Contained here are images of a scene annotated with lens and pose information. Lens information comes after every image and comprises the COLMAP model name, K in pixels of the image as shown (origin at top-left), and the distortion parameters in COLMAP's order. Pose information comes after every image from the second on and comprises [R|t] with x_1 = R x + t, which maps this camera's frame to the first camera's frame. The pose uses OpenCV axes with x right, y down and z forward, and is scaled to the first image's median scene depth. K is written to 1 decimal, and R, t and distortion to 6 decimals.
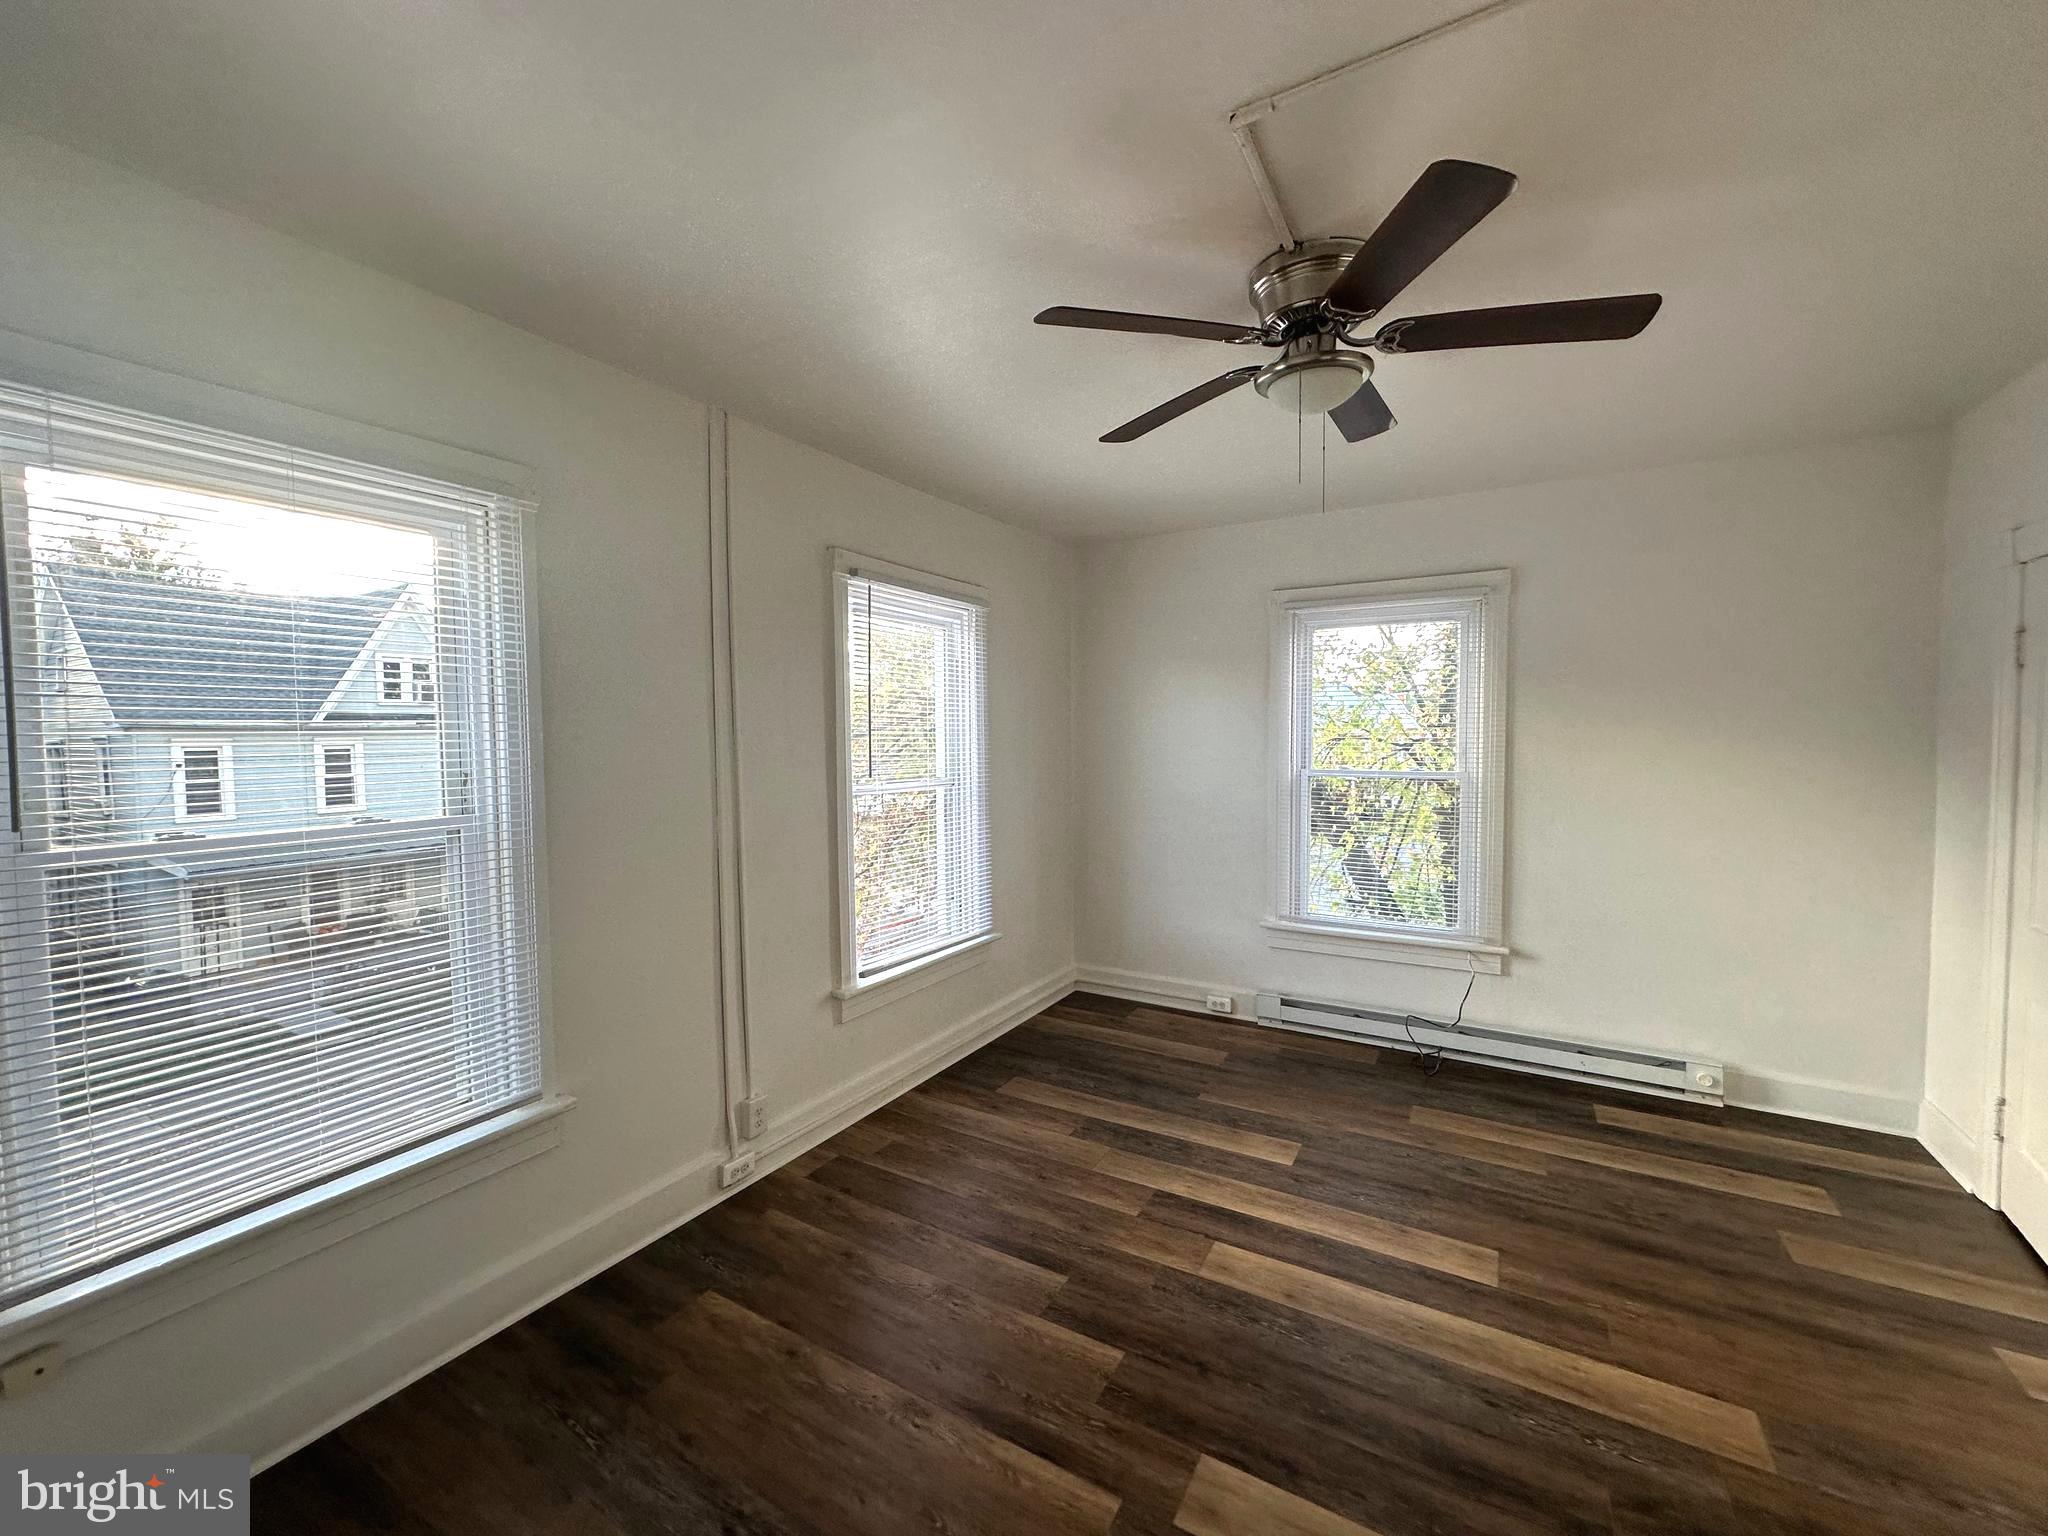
lens RADIAL K [[813.1, 0, 1018.0], [0, 813.1, 767.0], [0, 0, 1]] dist [-0.001203, 0.001019]
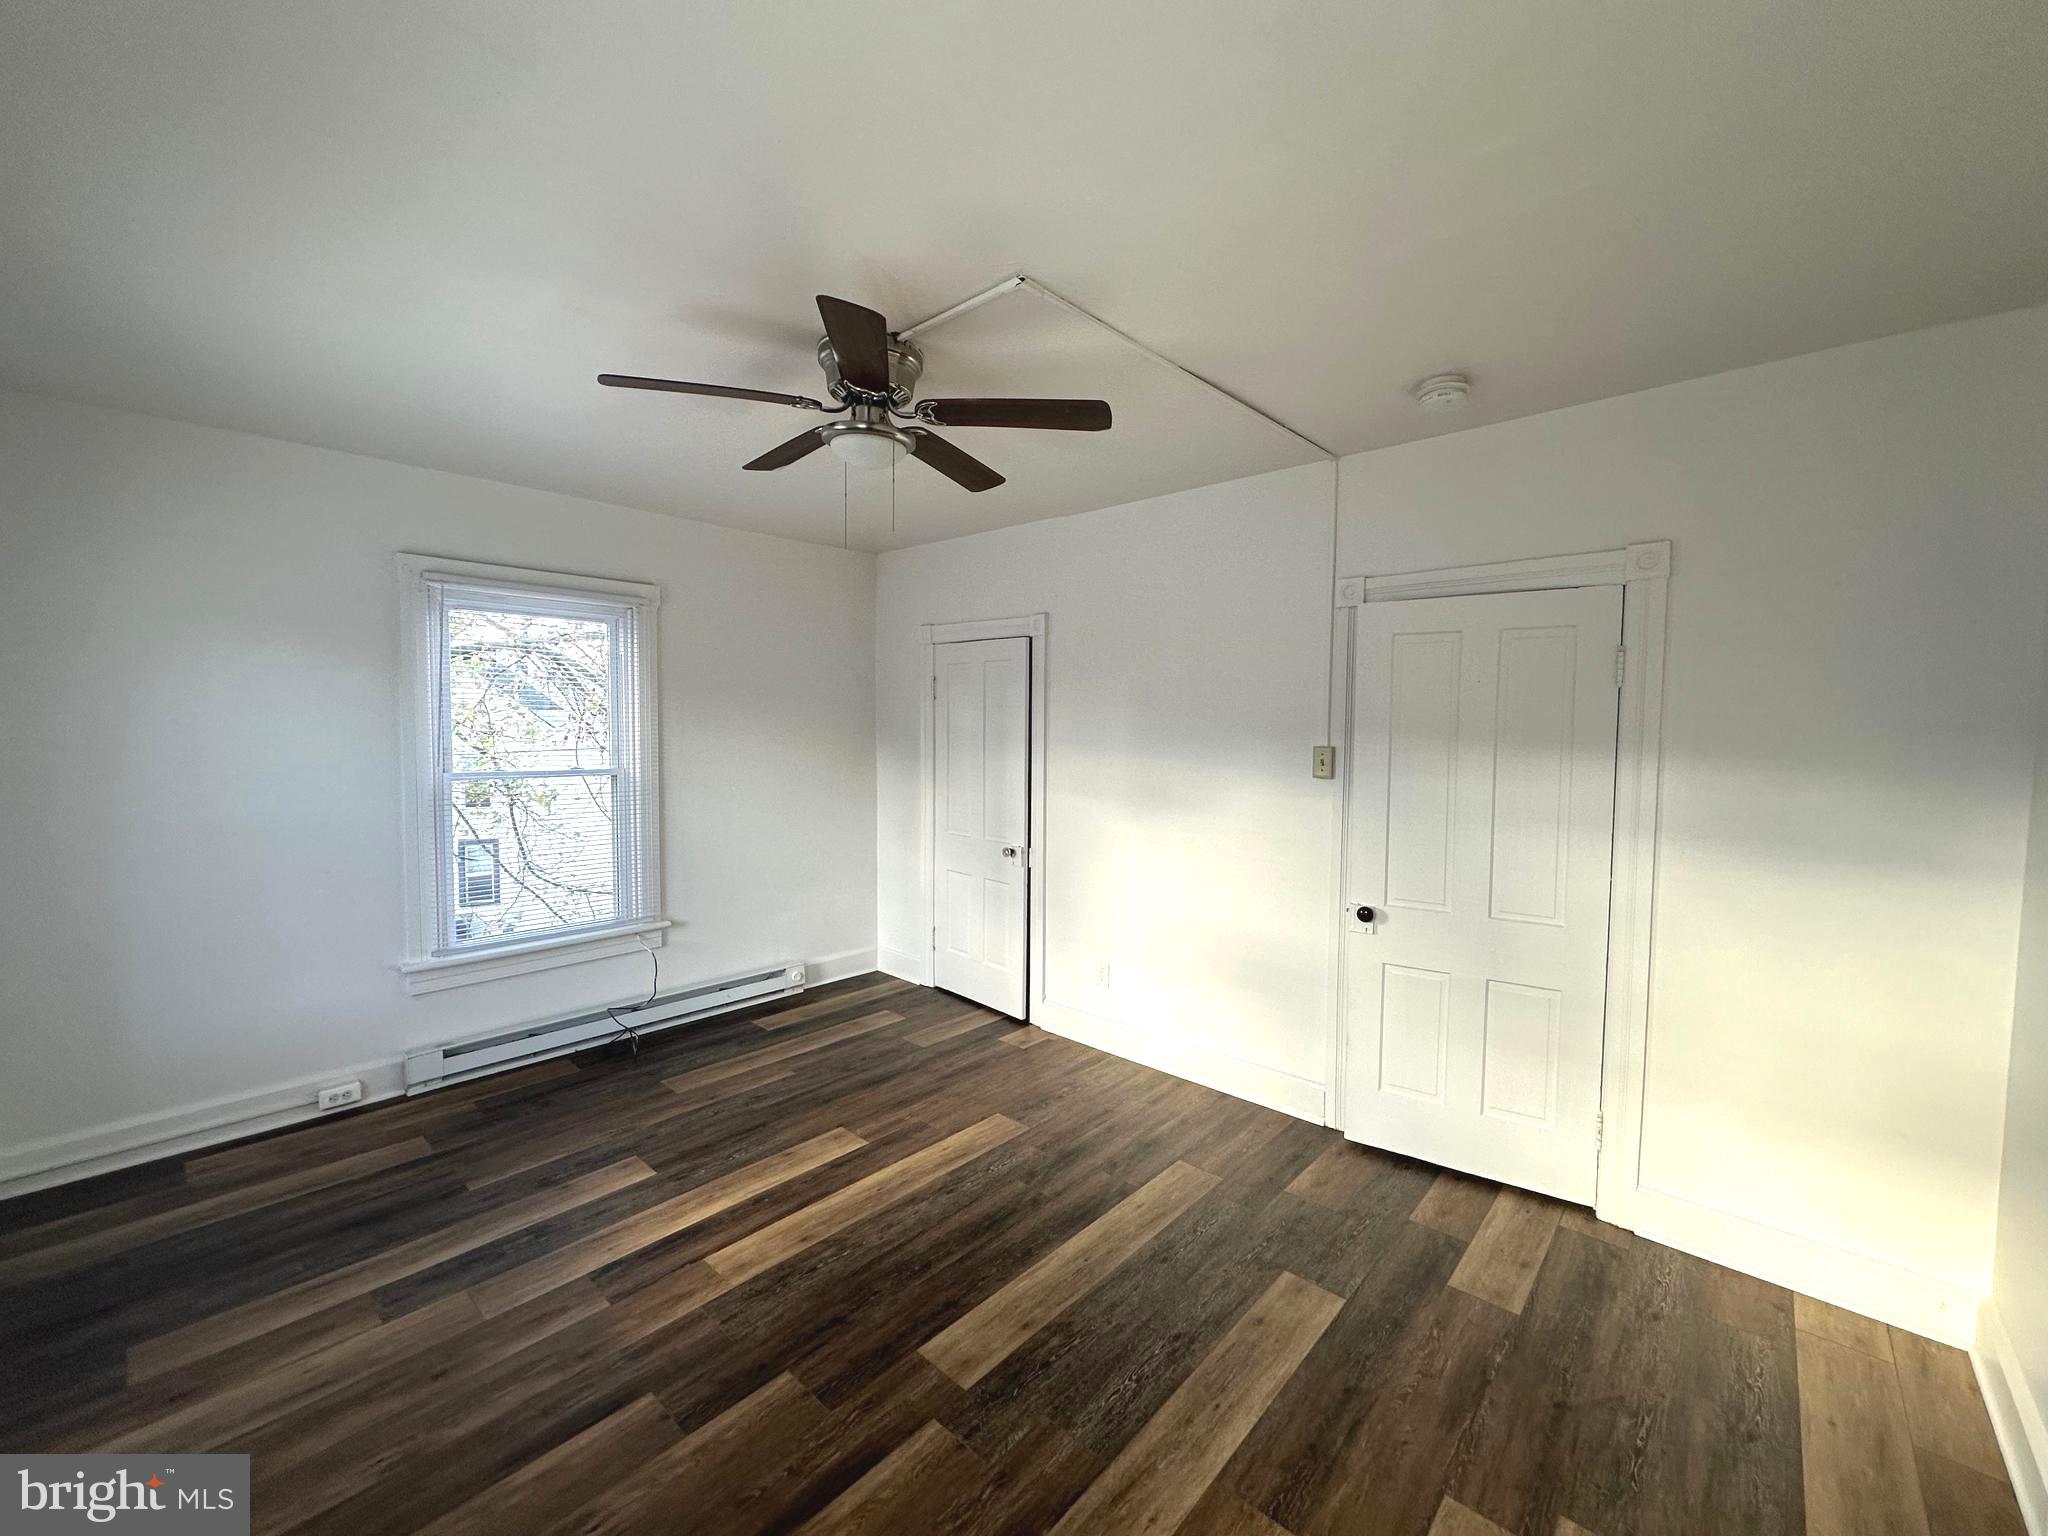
lens RADIAL K [[813.1, 0, 1029.2], [0, 813.1, 763.2], [0, 0, 1]] dist [-0.001203, 0.001019]
pose [[0.203448, -0.035032, 0.978459, -0.459163], [0.032668, 0.999046, 0.028976, -0.015429], [-0.978541, 0.026069, 0.204398, 0.311595]]
